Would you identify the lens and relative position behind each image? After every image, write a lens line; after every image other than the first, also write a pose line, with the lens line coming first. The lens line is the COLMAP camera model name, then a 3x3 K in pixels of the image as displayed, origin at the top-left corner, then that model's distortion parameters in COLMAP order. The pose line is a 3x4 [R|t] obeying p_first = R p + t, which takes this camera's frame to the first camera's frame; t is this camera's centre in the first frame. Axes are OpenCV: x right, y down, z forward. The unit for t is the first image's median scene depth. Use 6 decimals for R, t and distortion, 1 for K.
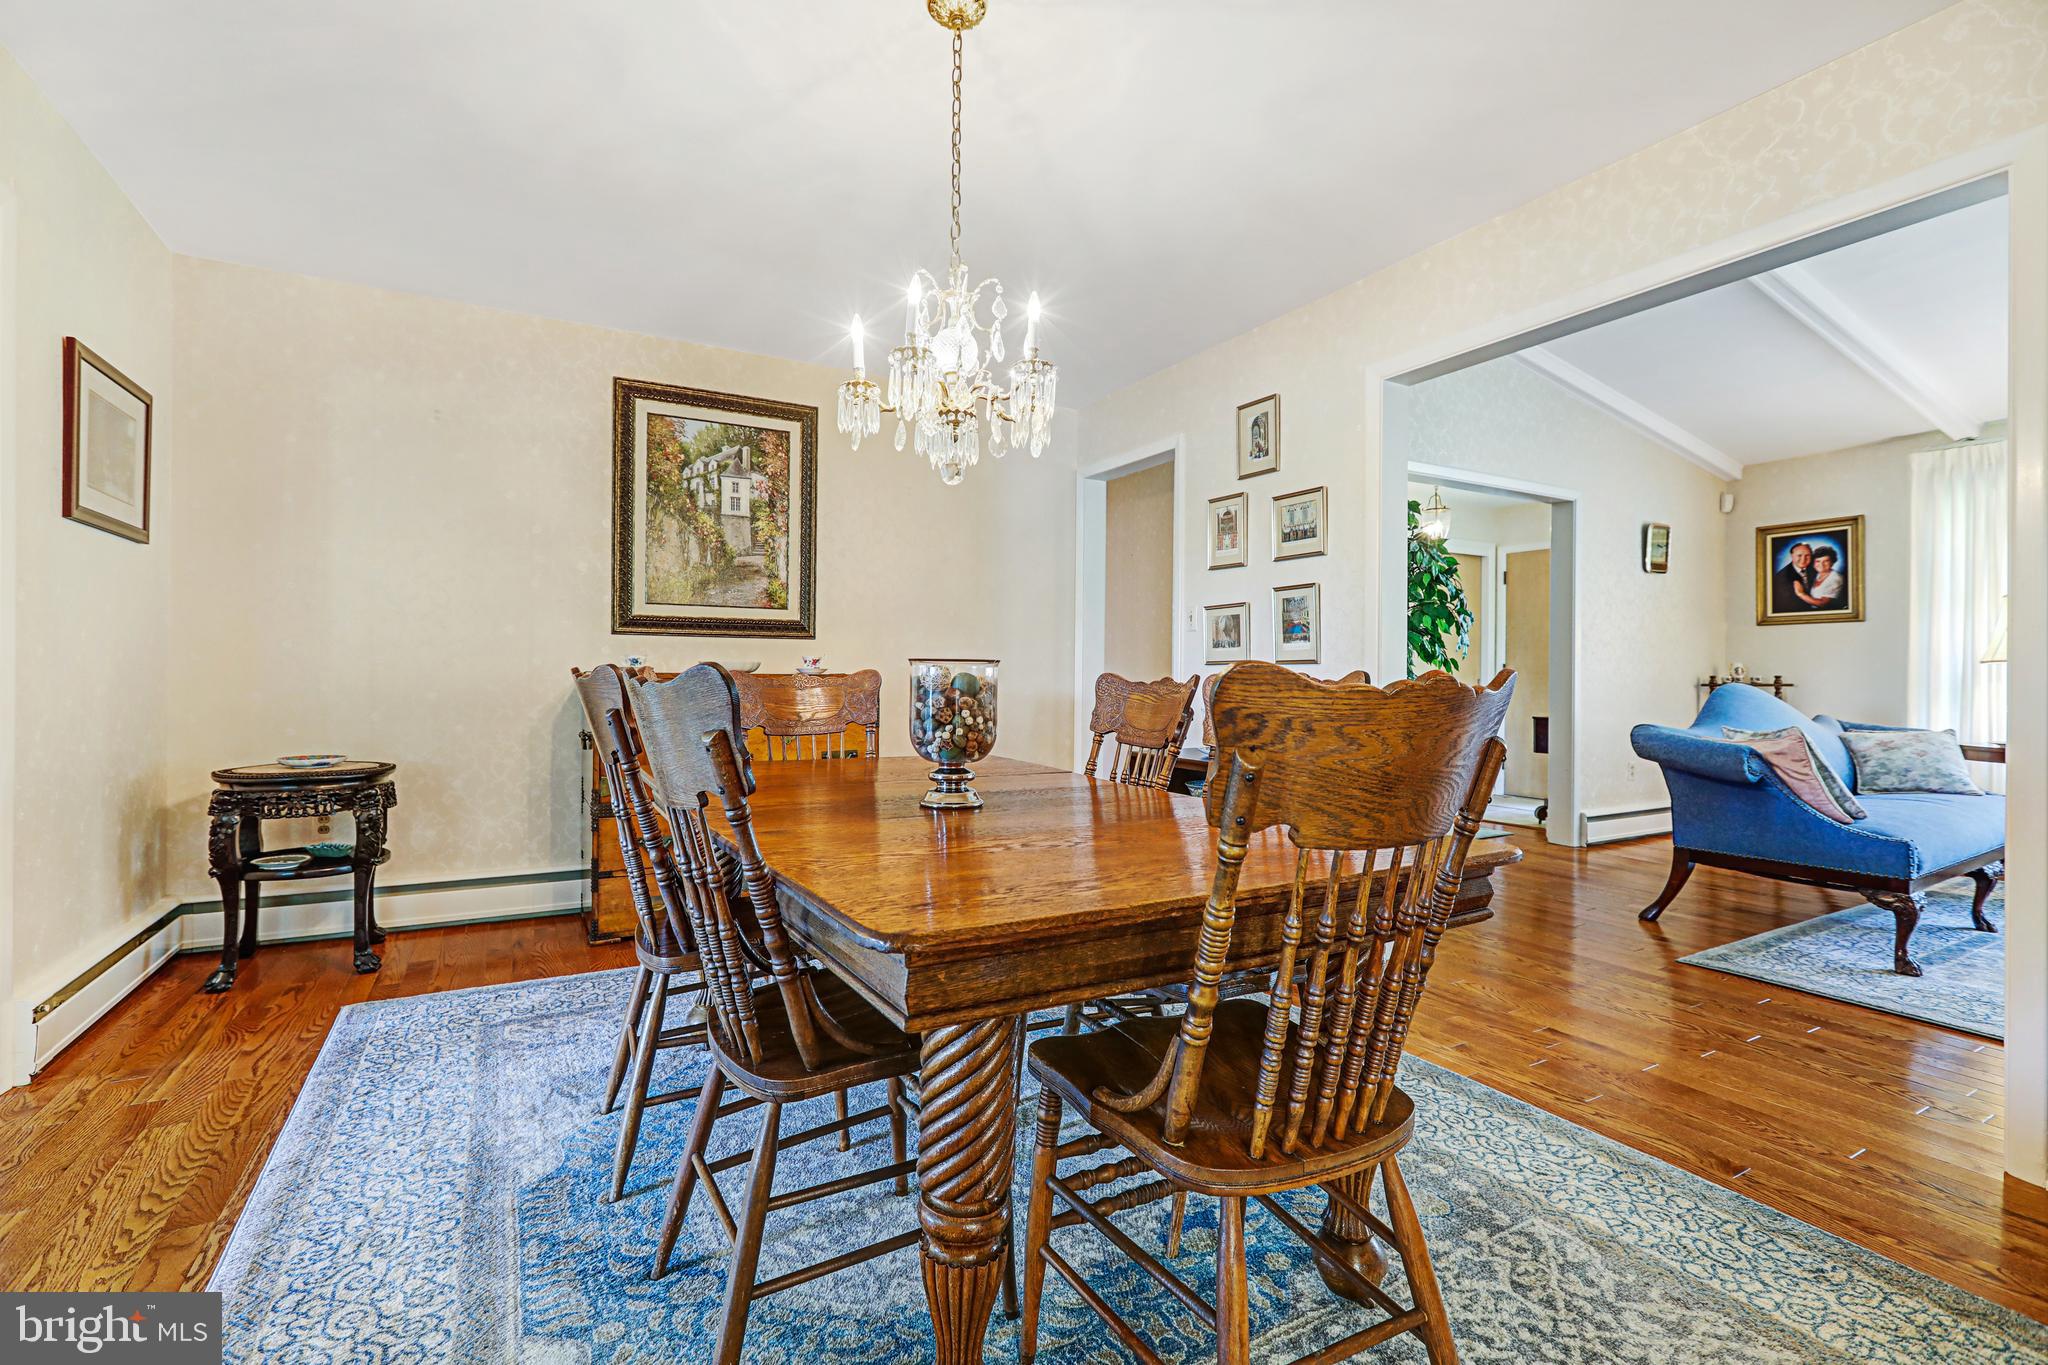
lens RADIAL K [[928.5, 0, 1021.8], [0, 928.5, 672.0], [0, 0, 1]] dist [0.000378, -0.000077]
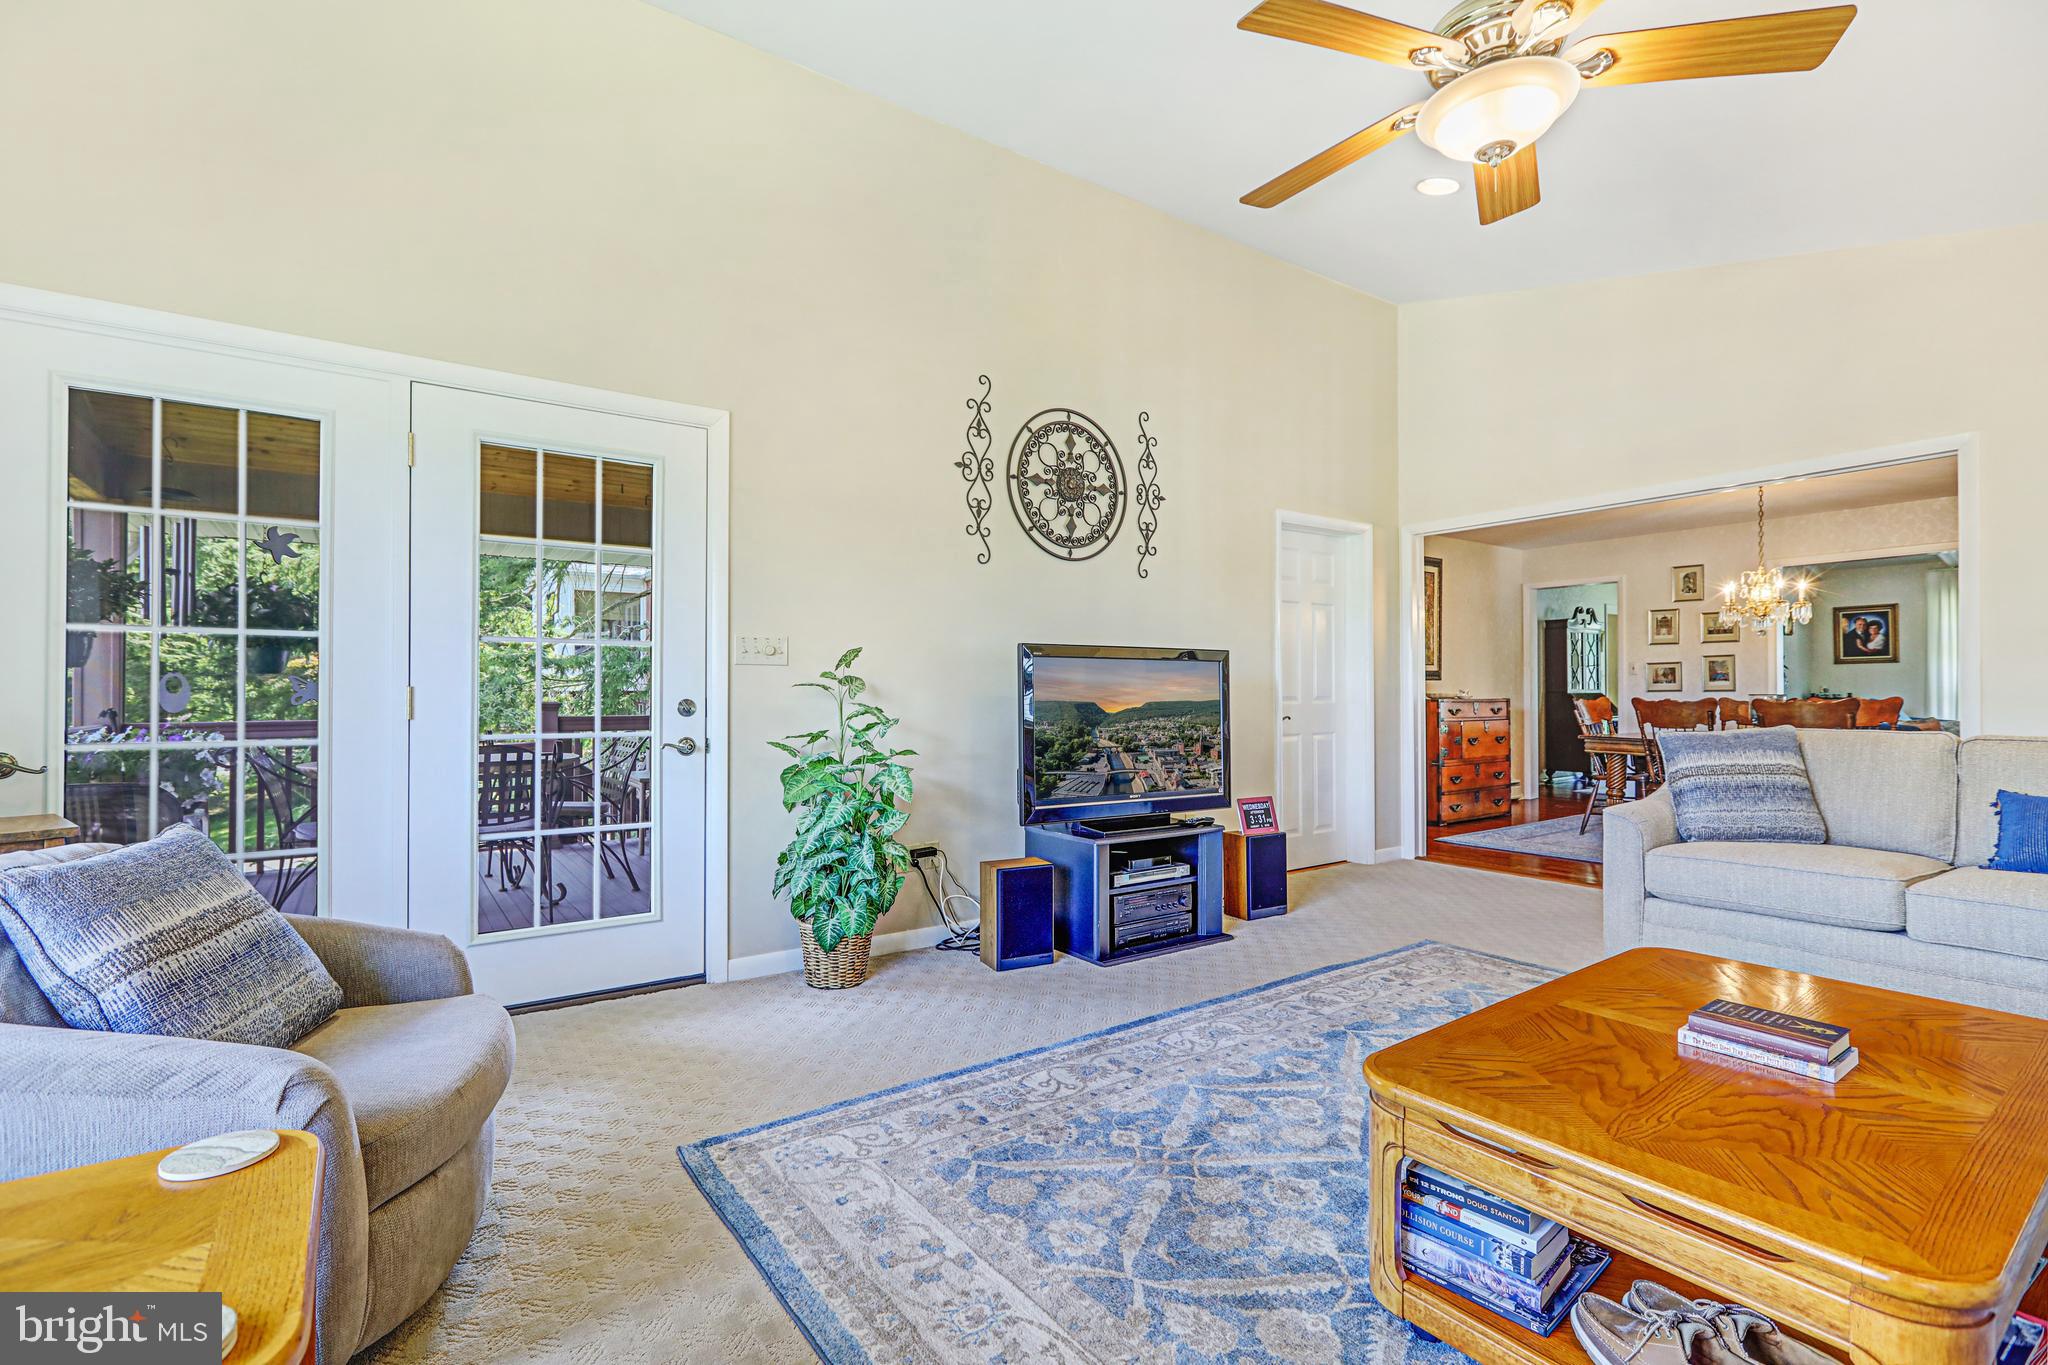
lens RADIAL K [[928.5, 0, 1021.3], [0, 928.5, 682.0], [0, 0, 1]] dist [0.000378, -0.000077]
pose [[0.994493, -0.008619, 0.104452, -1.308260], [0.009307, 0.999938, -0.006097, -0.028525], [-0.104393, 0.007035, 0.994511, -0.825483]]
